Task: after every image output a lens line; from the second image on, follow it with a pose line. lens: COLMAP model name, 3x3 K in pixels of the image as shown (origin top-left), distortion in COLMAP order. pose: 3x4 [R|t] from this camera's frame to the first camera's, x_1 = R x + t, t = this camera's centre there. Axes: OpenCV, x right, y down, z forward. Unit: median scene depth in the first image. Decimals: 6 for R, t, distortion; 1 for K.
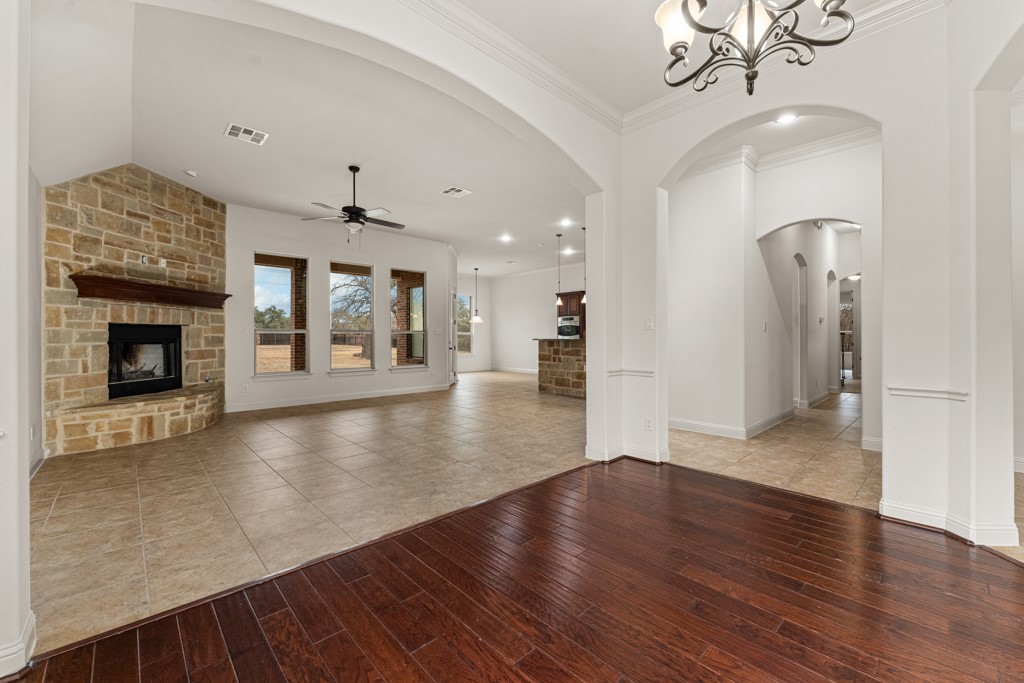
lens RADIAL K [[414.5, 0, 513.5], [0, 414.5, 334.3], [0, 0, 1]] dist [-0.004294, 0.000974]
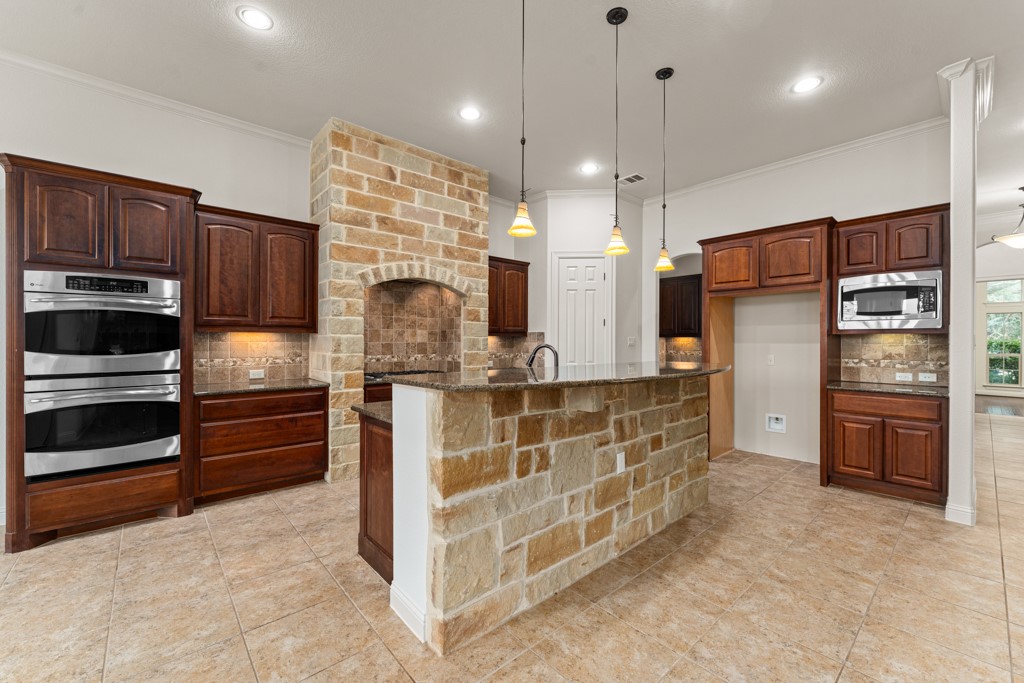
lens RADIAL K [[414.5, 0, 511.3], [0, 414.5, 340.1], [0, 0, 1]] dist [-0.004294, 0.000974]
pose [[0.033379, 0.004317, 0.999433, -0.214510], [-0.010312, 0.999939, -0.003974, -0.012835], [-0.999390, -0.010174, 0.033422, 1.617858]]
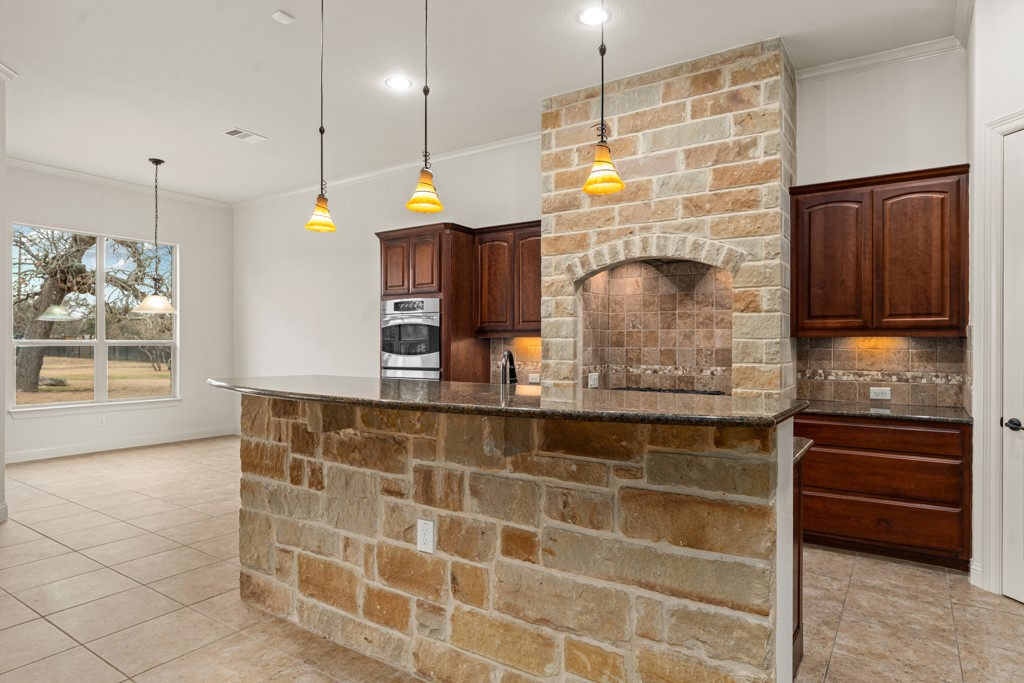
lens RADIAL K [[587.0, 0, 510.8], [0, 587.0, 343.2], [0, 0, 1]] dist [-0.001508, -0.000809]
pose [[0.975680, 0.005923, 0.219119, 0.229585], [-0.007255, 0.999960, 0.005278, -0.019203], [-0.219079, -0.006740, 0.975684, 1.077813]]
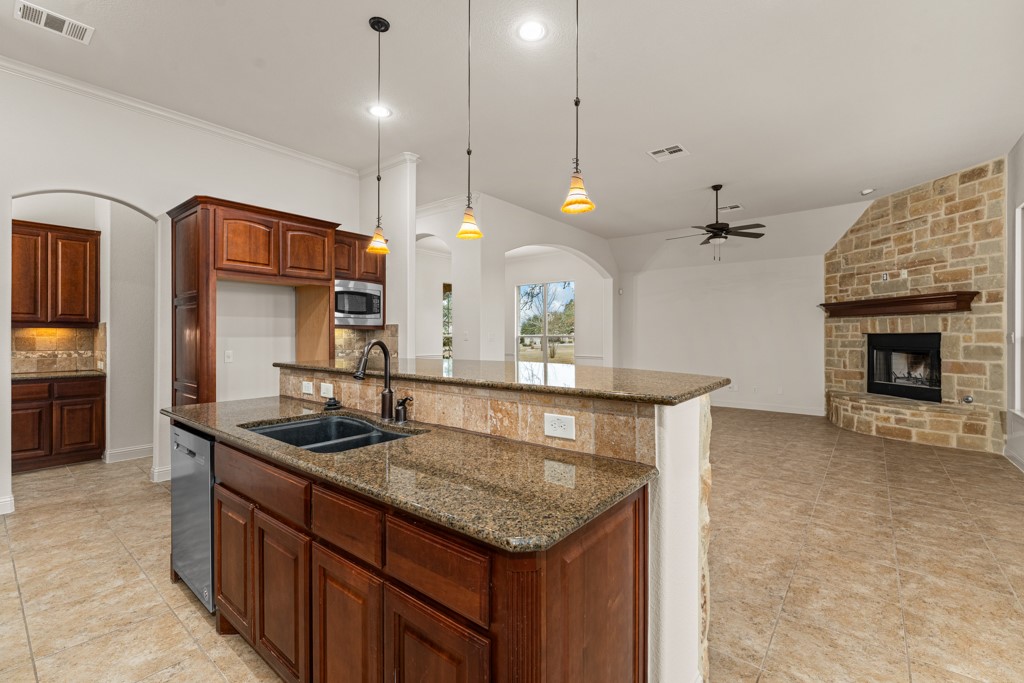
lens RADIAL K [[443.7, 0, 509.2], [0, 443.7, 337.2], [0, 0, 1]] dist [-0.002807, 0.000113]
pose [[-0.991405, 0.001055, -0.130826, 0.279973], [0.001694, 0.999987, -0.004772, -0.010218], [0.130819, -0.004952, -0.991394, 1.972045]]
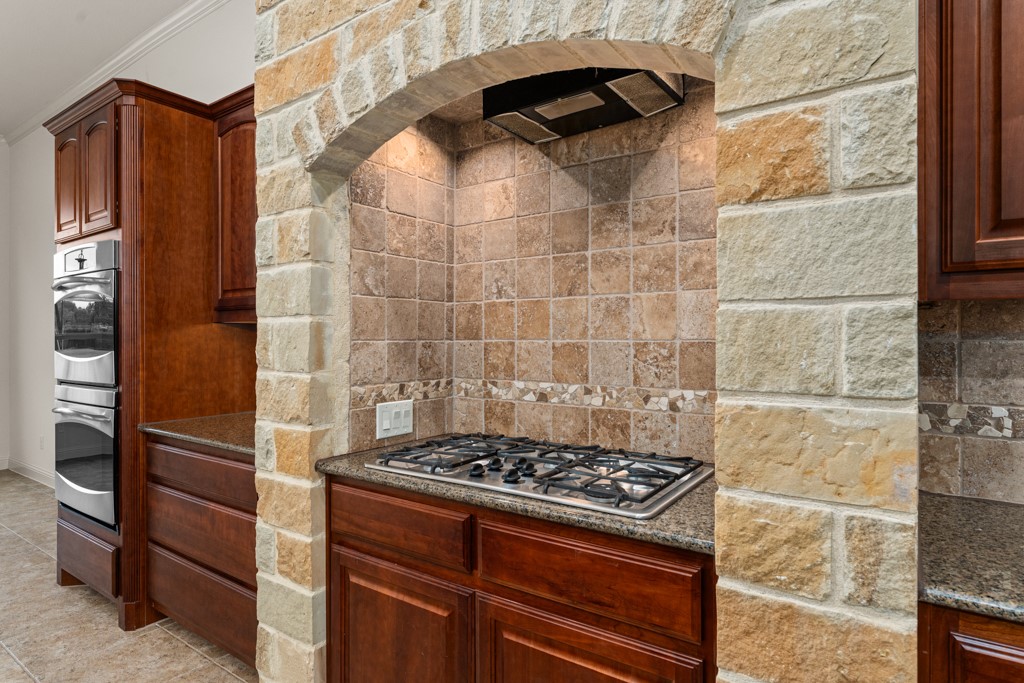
lens RADIAL K [[563.5, 0, 511.7], [0, 563.5, 339.1], [0, 0, 1]] dist [-0.001326, 0.000539]
pose [[0.979813, 0.002808, 0.199899, 0.558116], [-0.003885, 0.999980, 0.004996, -0.011519], [-0.199881, -0.005672, 0.979804, 1.565221]]
